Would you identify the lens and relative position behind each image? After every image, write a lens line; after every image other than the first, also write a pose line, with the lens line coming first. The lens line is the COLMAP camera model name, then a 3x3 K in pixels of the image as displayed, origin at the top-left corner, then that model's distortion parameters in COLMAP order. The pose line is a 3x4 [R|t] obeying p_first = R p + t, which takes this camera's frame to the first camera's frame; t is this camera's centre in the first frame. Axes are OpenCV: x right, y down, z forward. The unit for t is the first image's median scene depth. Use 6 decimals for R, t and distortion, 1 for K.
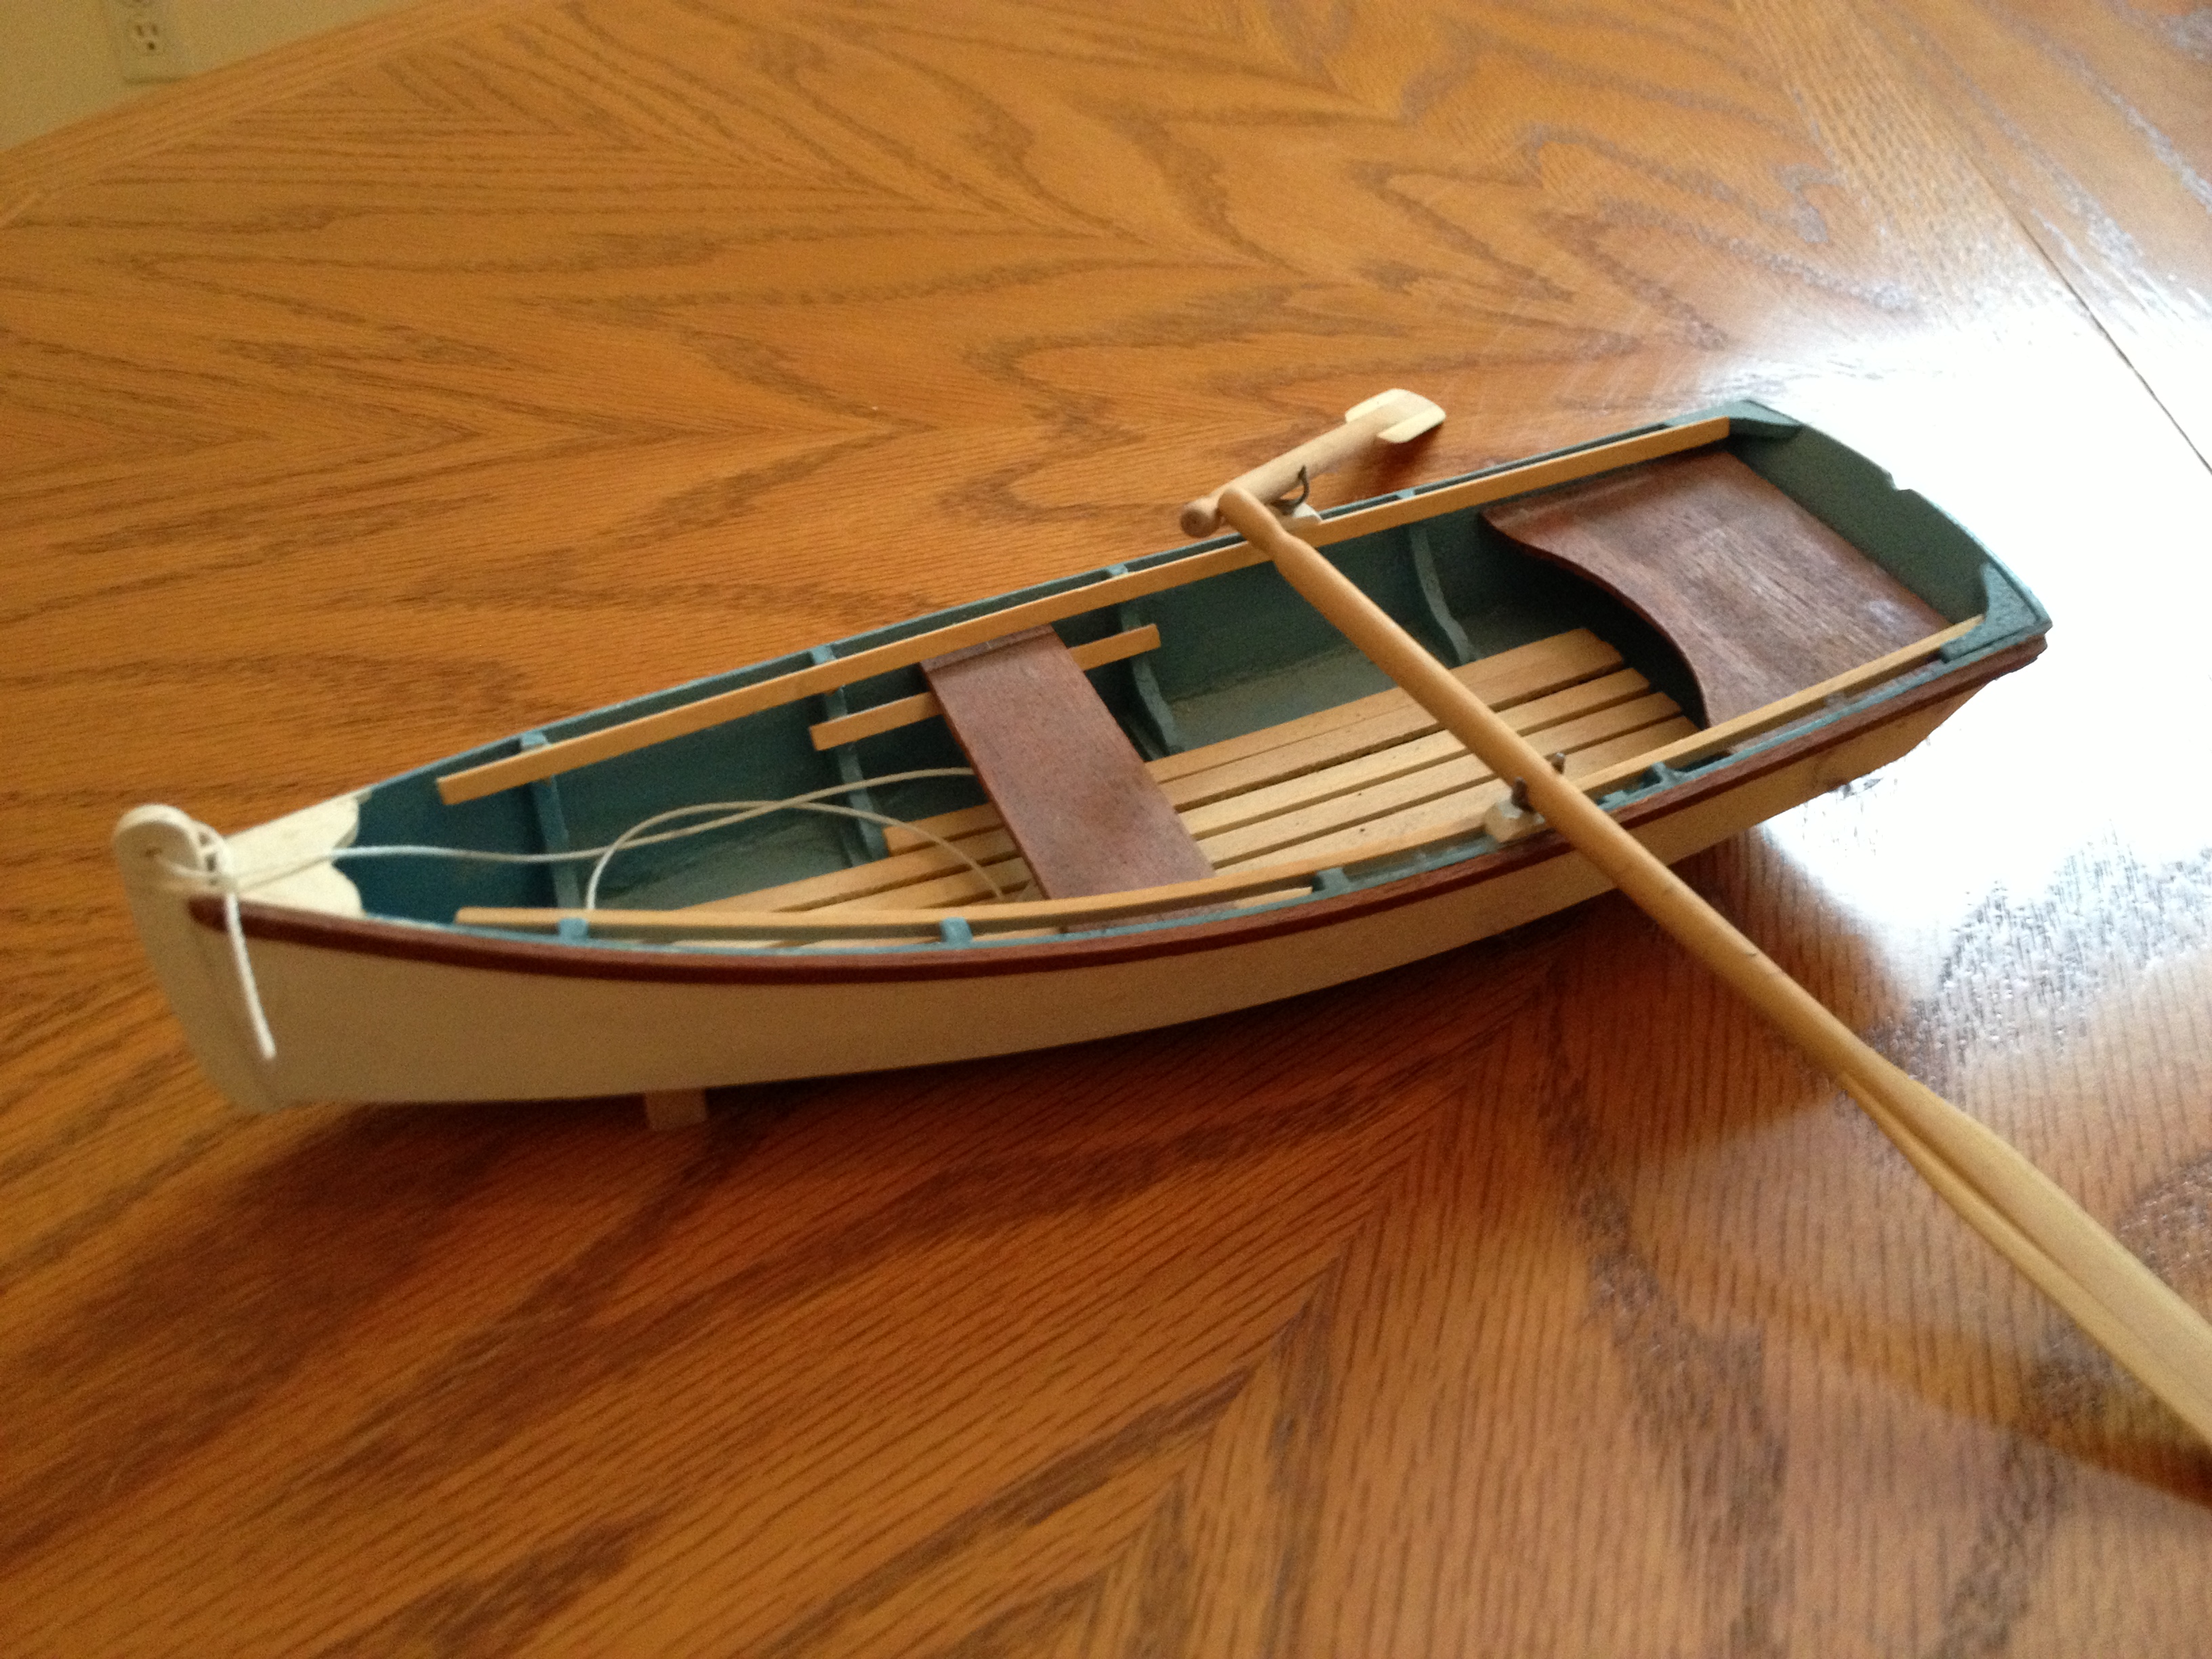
lens RADIAL K [[2090.4, 0, 1098.3], [0, 2090.4, 839.9], [0, 0, 1]] dist [0.124384, -0.303083]
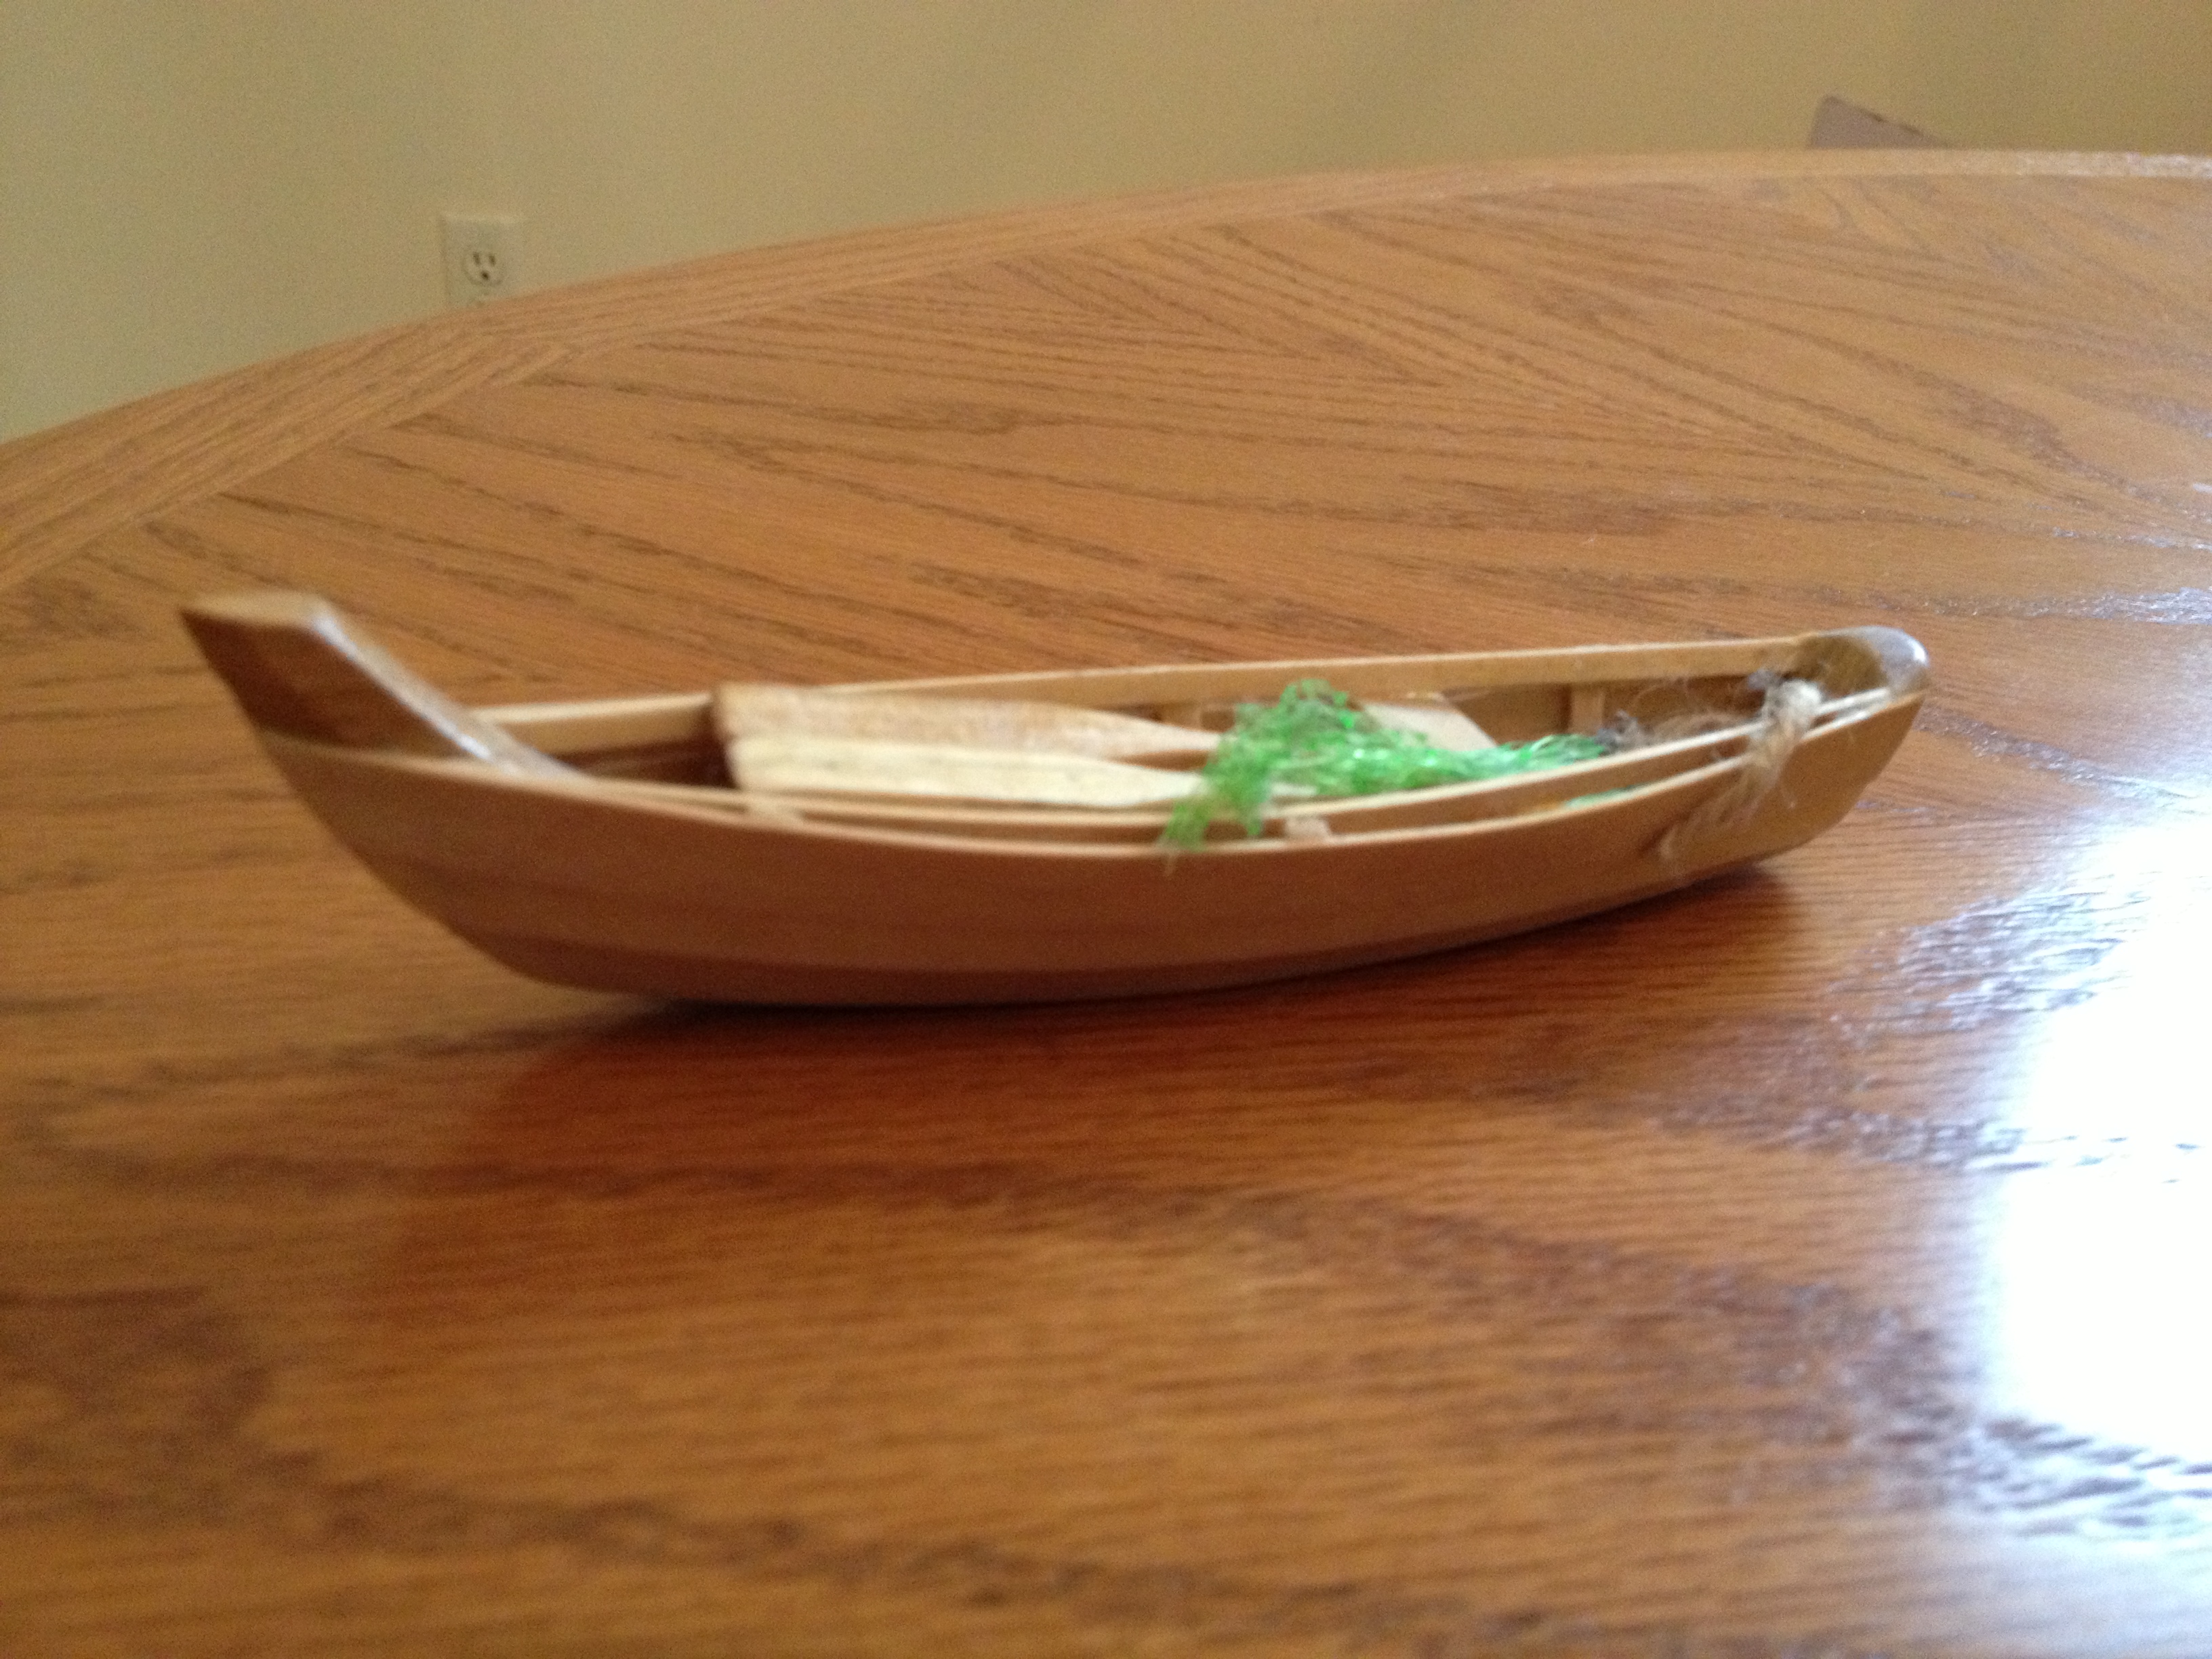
lens RADIAL K [[2088.6, 0, 1111.0], [0, 2088.6, 851.8], [0, 0, 1]] dist [0.130854, -0.326390]
pose [[0.990438, 0.120961, -0.066340, -0.291184], [-0.130551, 0.977233, -0.167251, -0.056545], [0.044599, 0.174312, 0.983680, 0.395047]]
